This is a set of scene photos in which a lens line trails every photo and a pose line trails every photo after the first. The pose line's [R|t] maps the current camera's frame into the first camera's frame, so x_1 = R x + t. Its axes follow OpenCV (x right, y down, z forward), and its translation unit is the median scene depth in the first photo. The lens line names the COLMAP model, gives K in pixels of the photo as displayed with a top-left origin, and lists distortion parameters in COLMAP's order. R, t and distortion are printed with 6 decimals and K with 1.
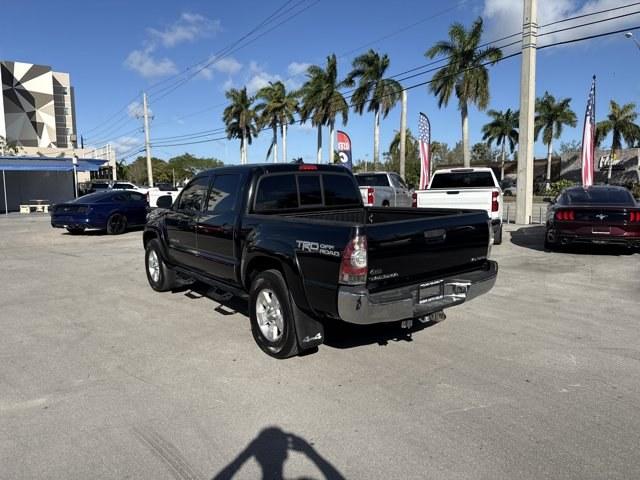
lens RADIAL K [[456.5, 0, 322.3], [0, 456.5, 244.6], [0, 0, 1]] dist [0.032043, -0.042576]
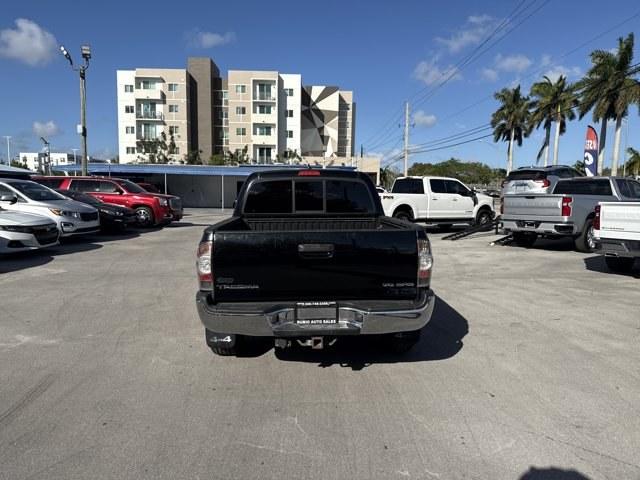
lens RADIAL K [[456.5, 0, 320.3], [0, 456.5, 252.2], [0, 0, 1]] dist [0.032043, -0.042576]
pose [[0.819298, 0.094128, -0.565588, 0.133642], [-0.091477, 0.995256, 0.033125, -0.008136], [0.566023, 0.024599, 0.824022, 0.050601]]
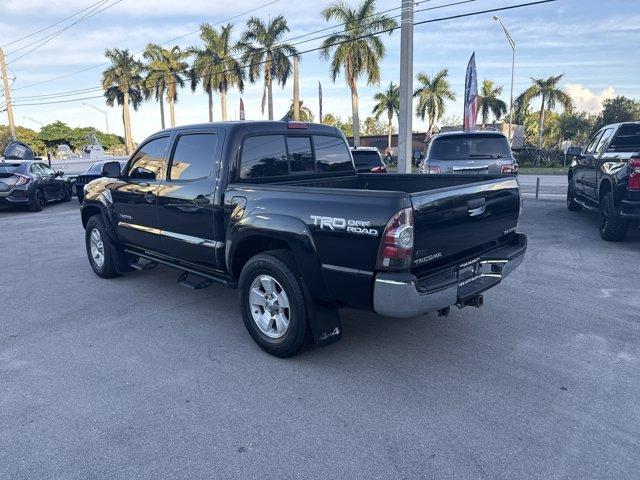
lens RADIAL K [[456.5, 0, 310.8], [0, 456.5, 254.5], [0, 0, 1]] dist [0.032043, -0.042576]
pose [[0.978664, -0.044029, 0.200695, -0.041905], [0.028249, 0.996328, 0.080824, -0.001338], [-0.203516, -0.073430, 0.976314, 0.041433]]
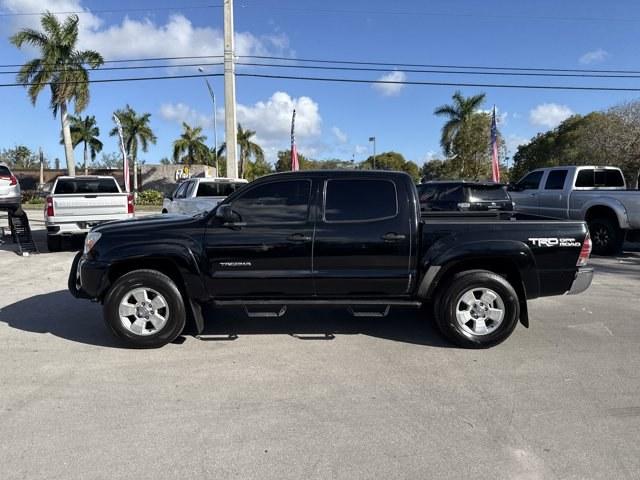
lens RADIAL K [[456.5, 0, 317.8], [0, 456.5, 237.6], [0, 0, 1]] dist [0.032043, -0.042576]
pose [[0.599683, -0.065885, 0.797521, -0.262644], [0.093692, 0.995531, 0.011793, -0.015246], [-0.794734, 0.067649, 0.603176, 0.137904]]
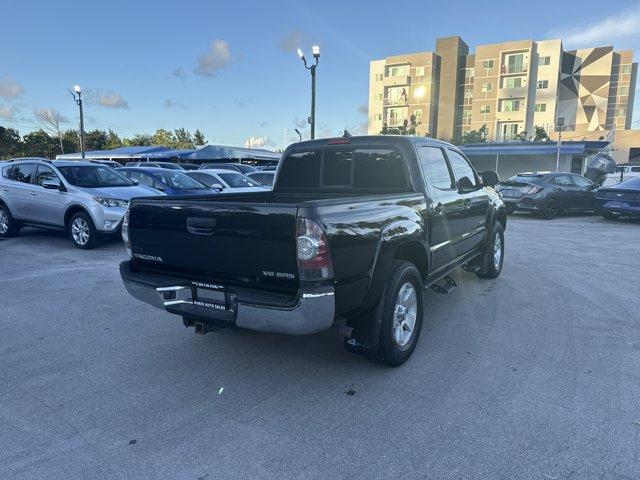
lens RADIAL K [[456.5, 0, 318.4], [0, 456.5, 241.4], [0, 0, 1]] dist [0.032043, -0.042576]
pose [[0.390024, 0.148255, -0.908791, 0.186413], [-0.126278, 0.986240, 0.106696, -0.018129], [0.912105, 0.073146, 0.403379, 0.154779]]
